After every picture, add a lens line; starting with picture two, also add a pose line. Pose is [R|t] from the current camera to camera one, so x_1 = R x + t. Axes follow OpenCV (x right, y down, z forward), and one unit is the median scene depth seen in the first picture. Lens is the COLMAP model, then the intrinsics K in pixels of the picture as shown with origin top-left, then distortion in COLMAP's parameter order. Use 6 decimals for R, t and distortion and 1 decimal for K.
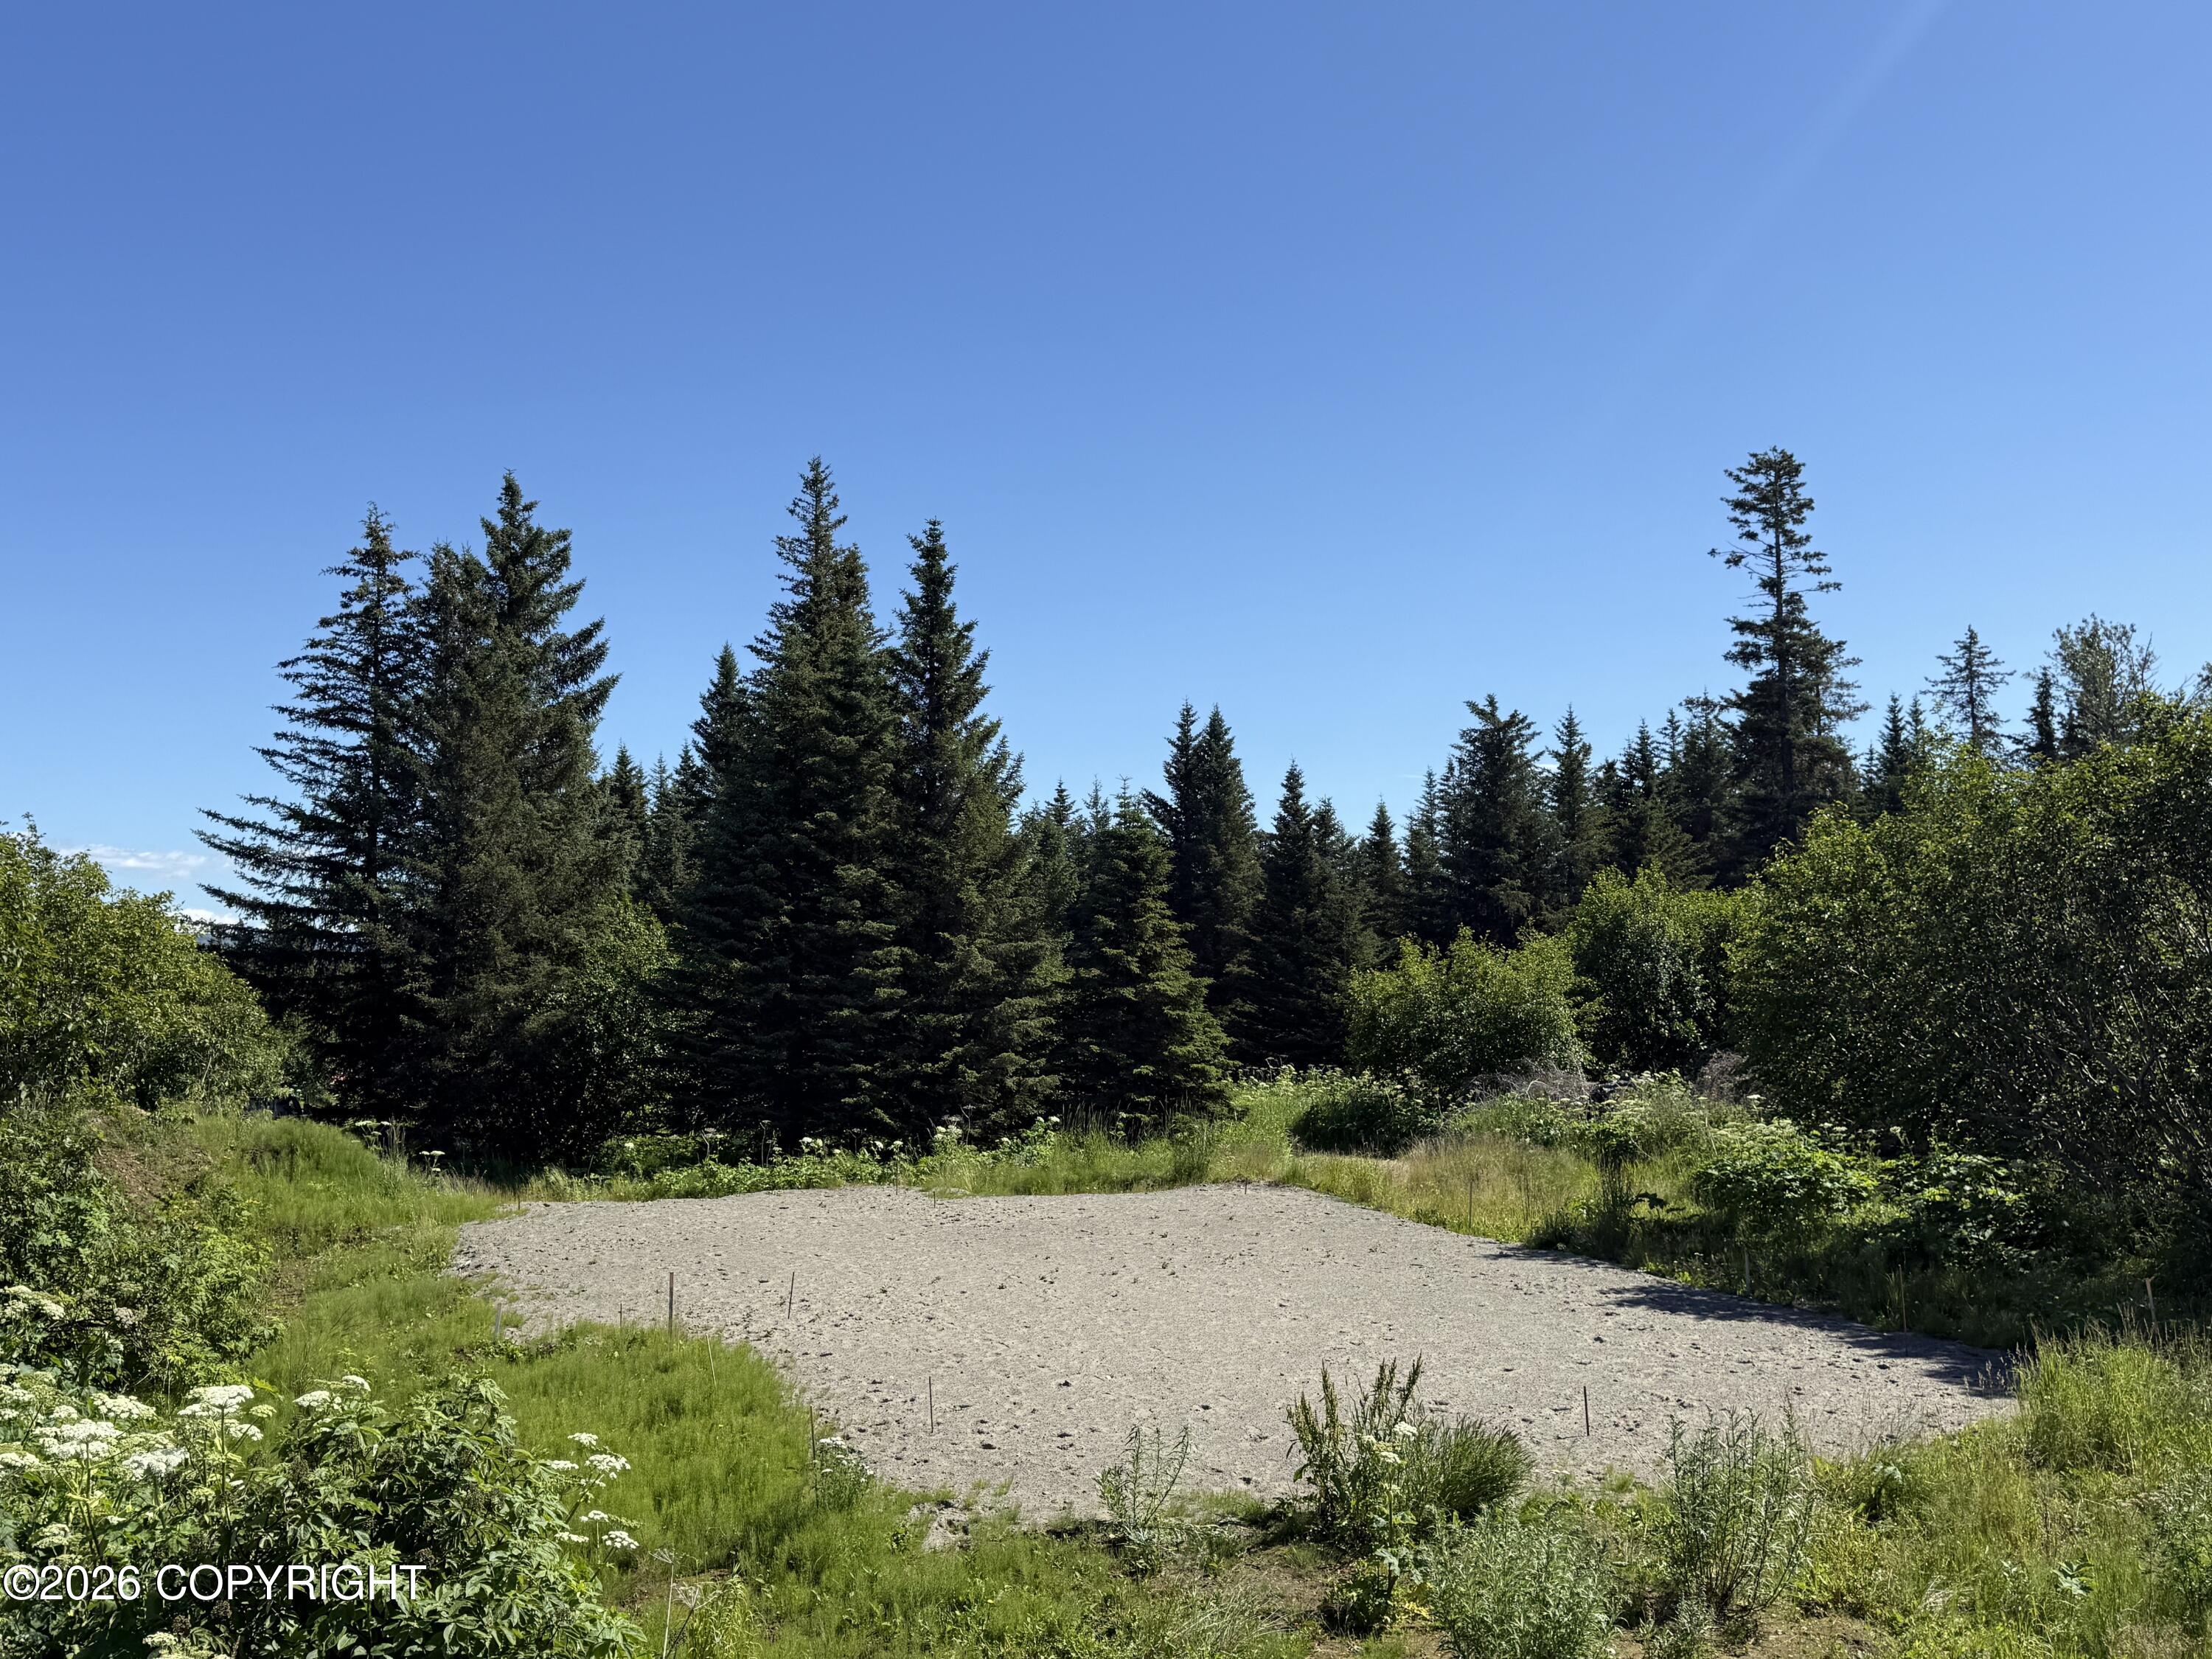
lens RADIAL K [[1999.4, 0, 1106.0], [0, 1999.4, 829.5], [0, 0, 1]] dist [0.188414, -0.283590]
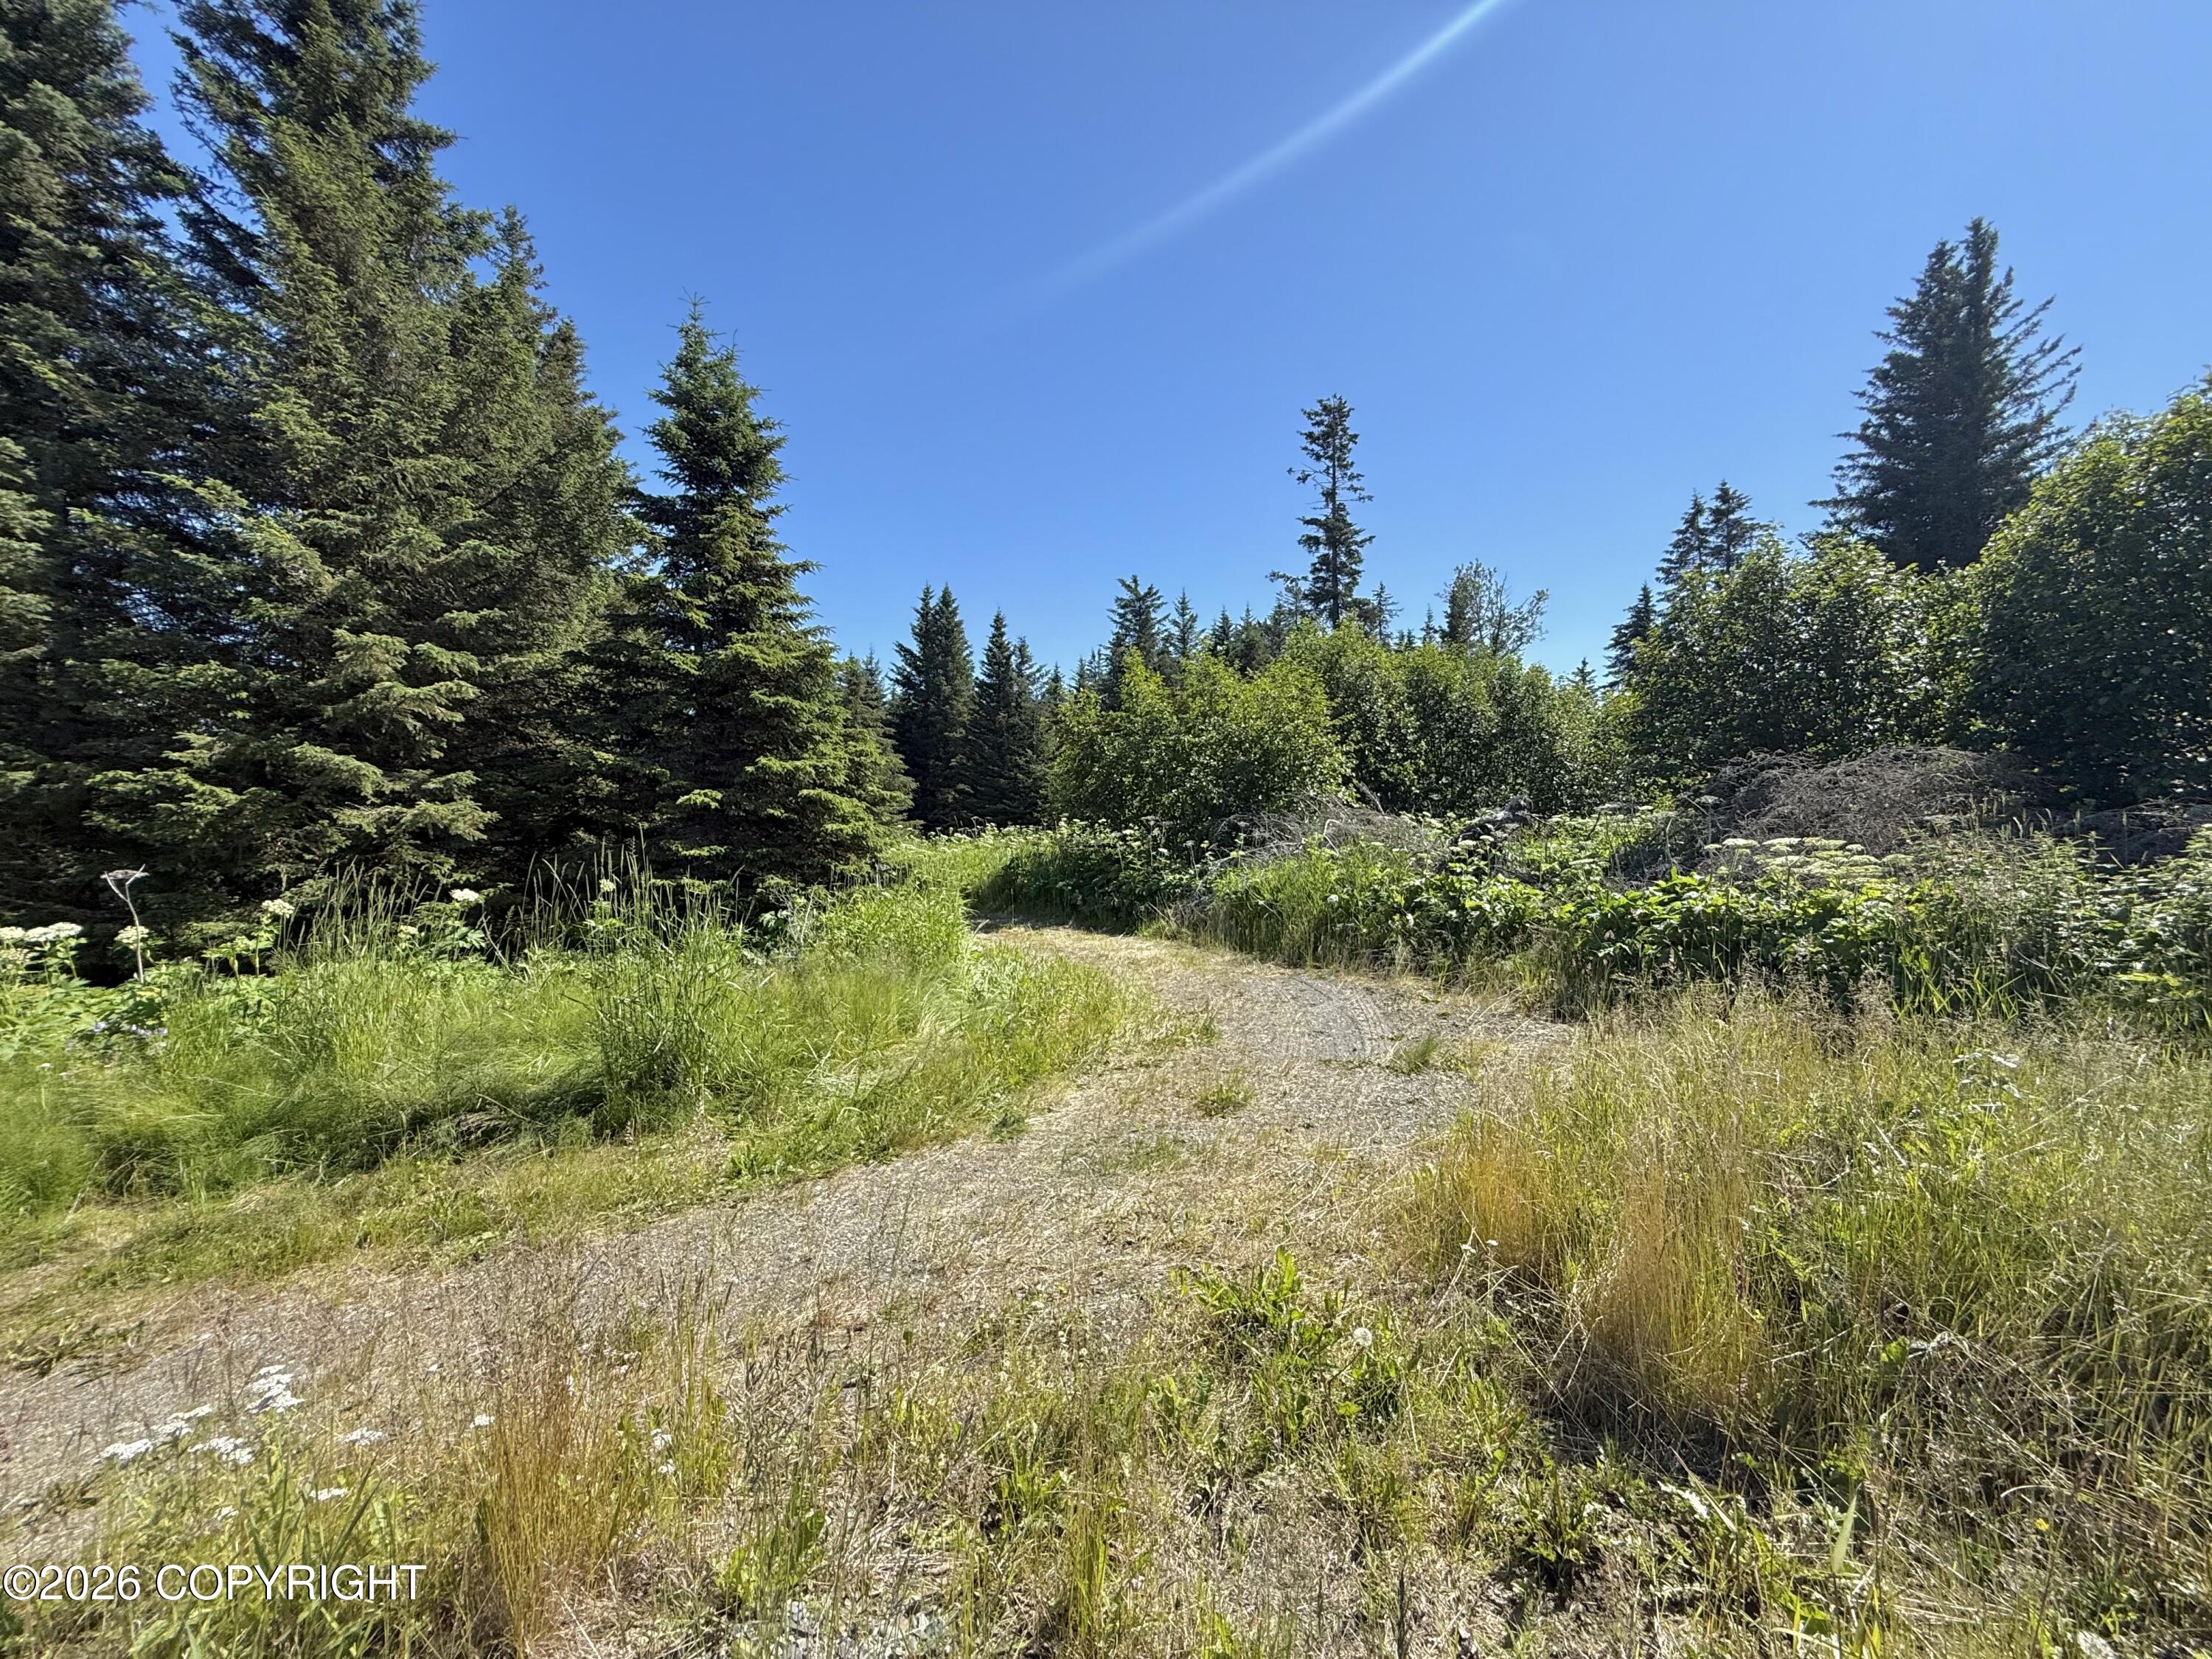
lens RADIAL K [[887.6, 0, 1098.8], [0, 887.6, 832.0], [0, 0, 1]] dist [-0.001652, -0.000189]
pose [[0.979601, -0.001940, 0.200941, 0.083196], [-0.020288, 0.993889, 0.108500, 0.112078], [-0.199924, -0.110363, 0.973576, 0.828138]]
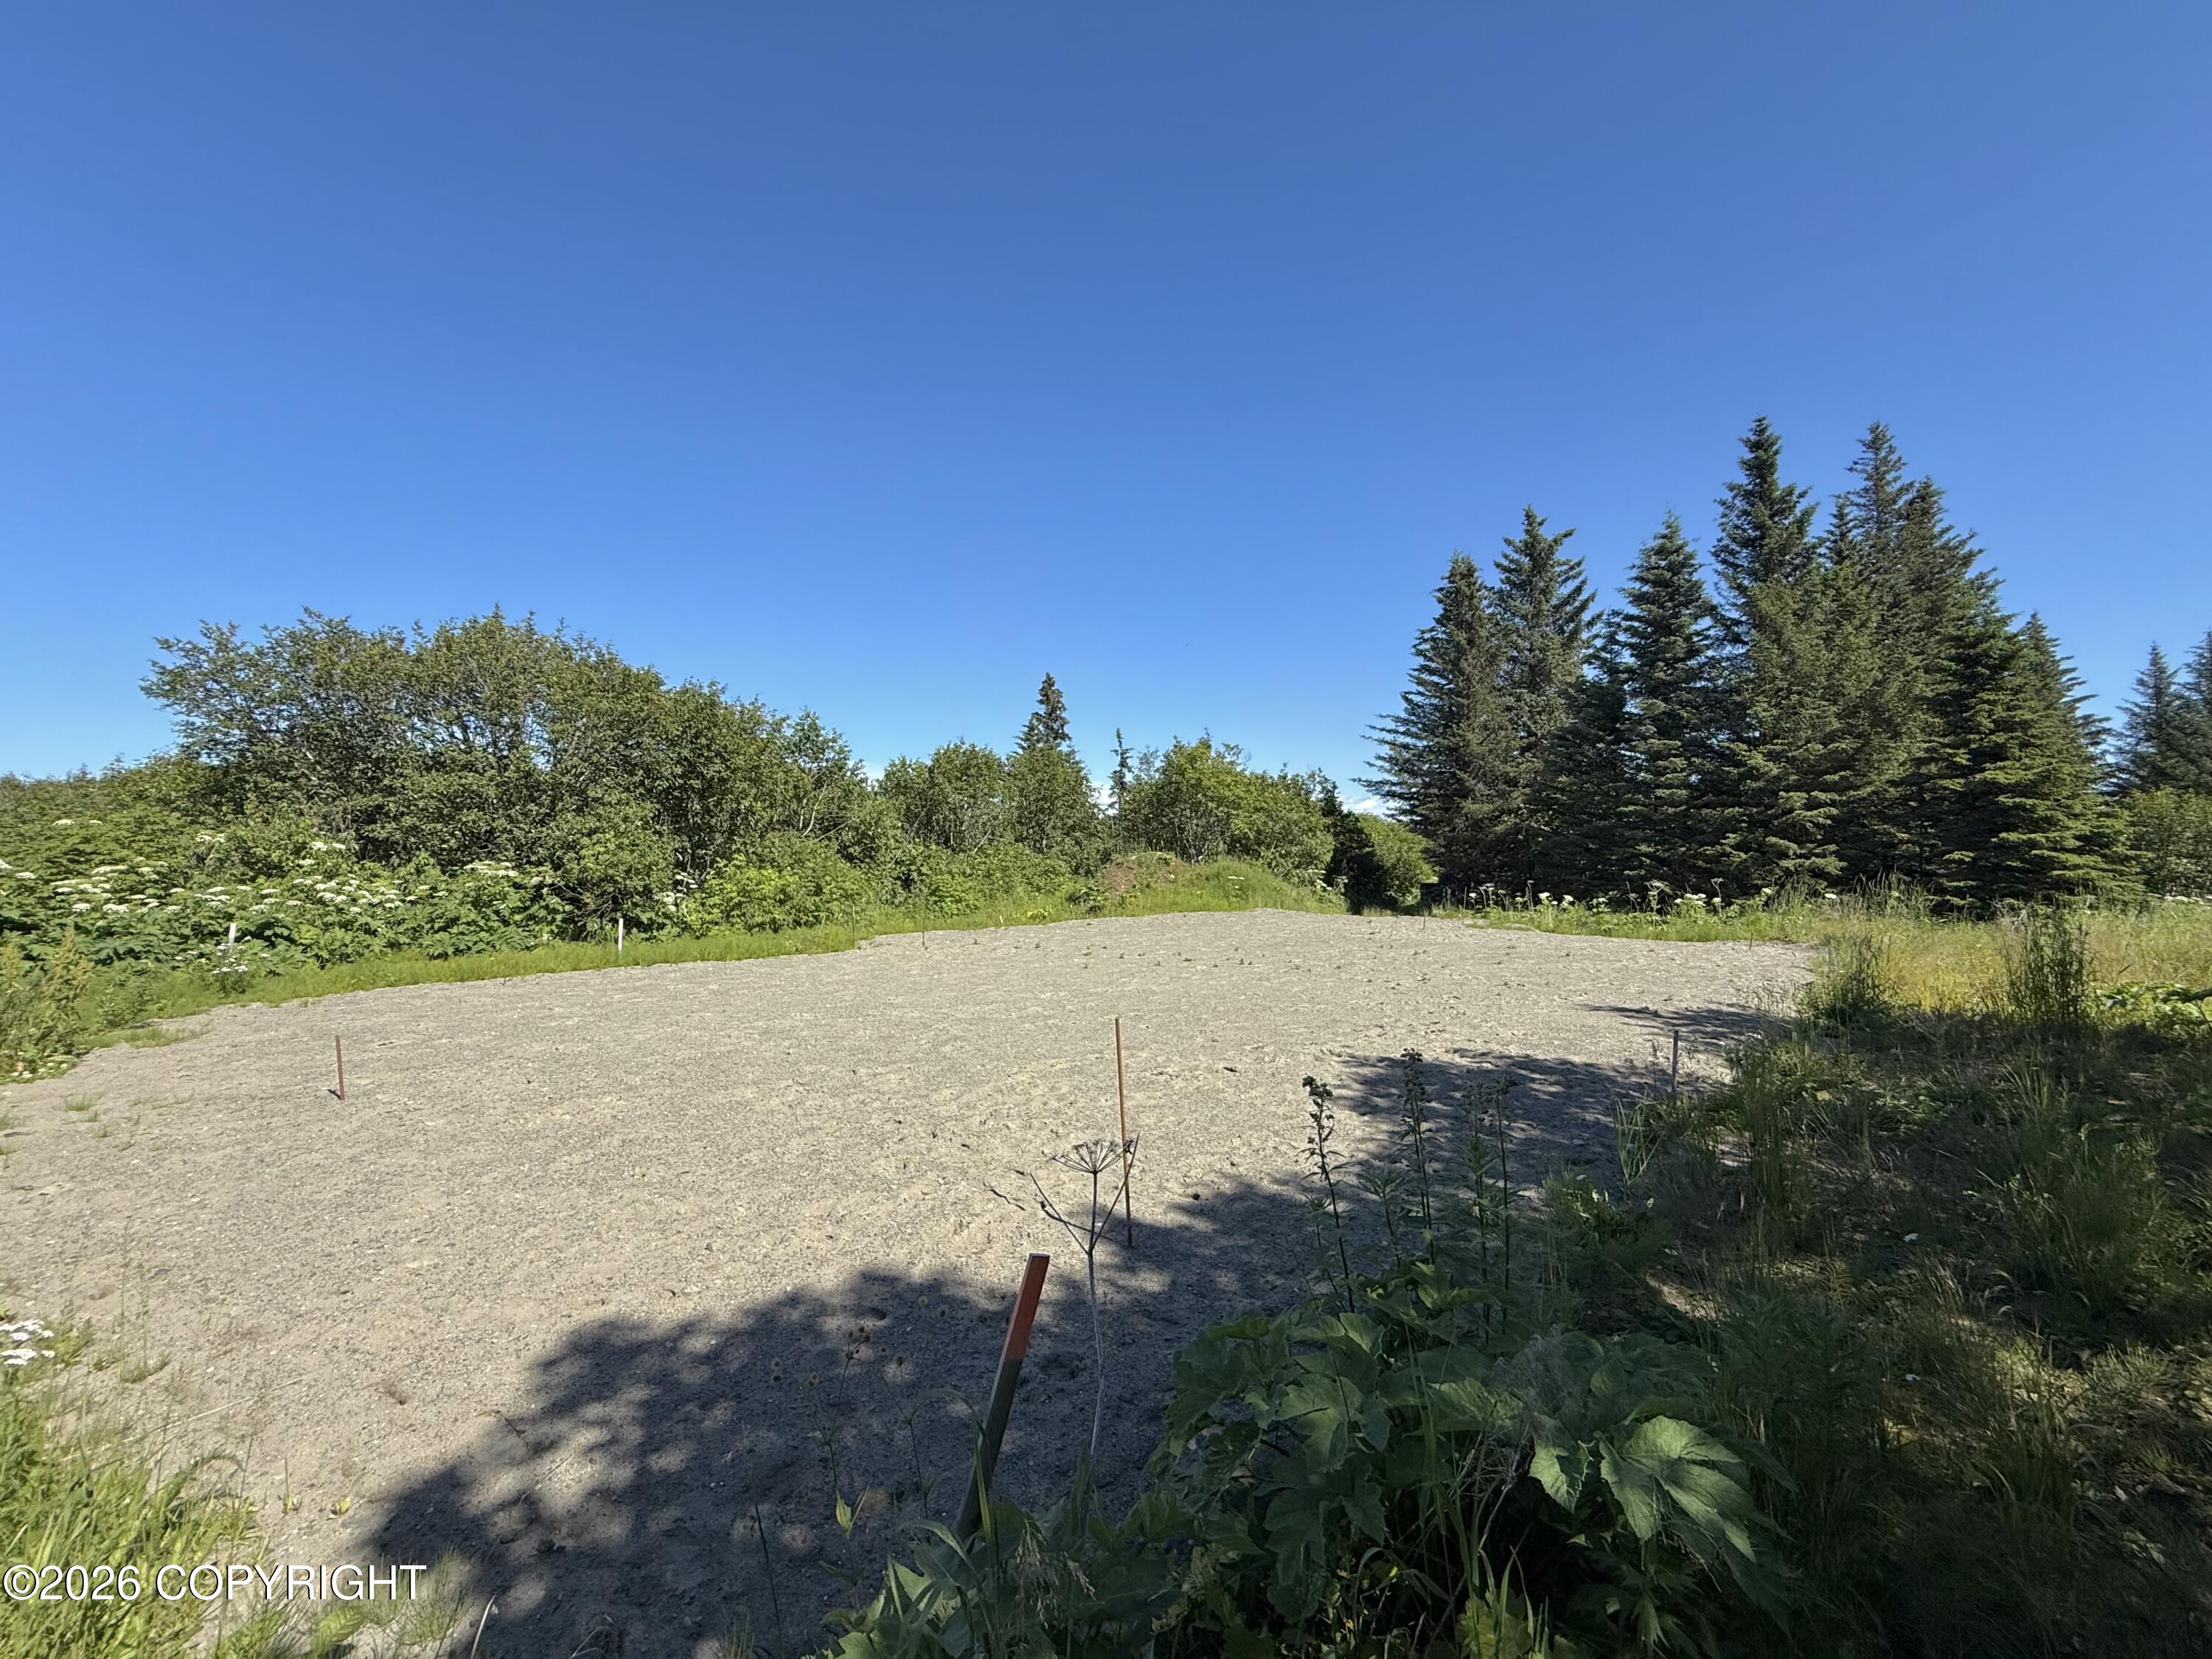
lens RADIAL K [[887.6, 0, 1098.8], [0, 887.6, 832.0], [0, 0, 1]] dist [-0.001652, -0.000189]
pose [[0.436730, -0.021539, -0.899335, 0.262055], [0.064714, 0.997875, 0.007527, 0.083614], [0.897262, -0.061487, 0.437196, 0.444650]]
